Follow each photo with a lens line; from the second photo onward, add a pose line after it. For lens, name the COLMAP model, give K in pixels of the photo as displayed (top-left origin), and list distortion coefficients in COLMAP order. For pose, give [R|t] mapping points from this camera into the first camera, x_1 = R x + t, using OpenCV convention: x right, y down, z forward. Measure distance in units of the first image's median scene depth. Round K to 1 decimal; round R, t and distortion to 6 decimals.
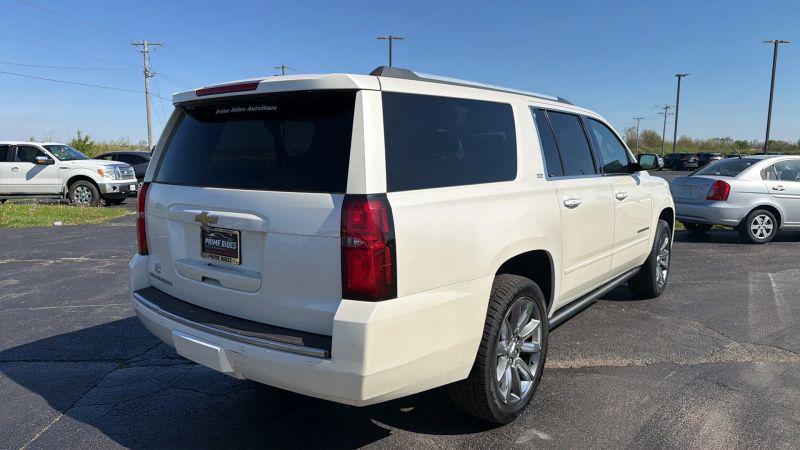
lens RADIAL K [[558.4, 0, 392.5], [0, 558.4, 221.5], [0, 0, 1]] dist [0.019693, -0.018067]
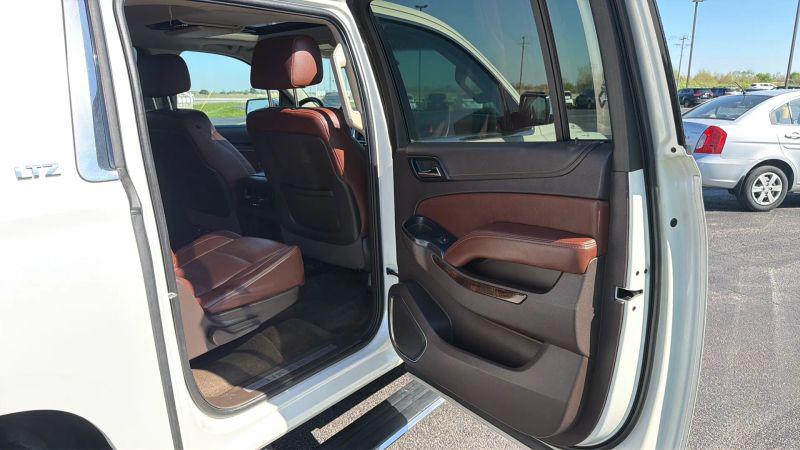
lens RADIAL K [[557.3, 0, 394.2], [0, 557.3, 228.0], [0, 0, 1]] dist [-0.004006, 0.002640]
pose [[0.999683, -0.013843, -0.021044, 0.181027], [0.016179, 0.993204, 0.115257, -0.031678], [0.019306, -0.115561, 0.993113, 0.255066]]
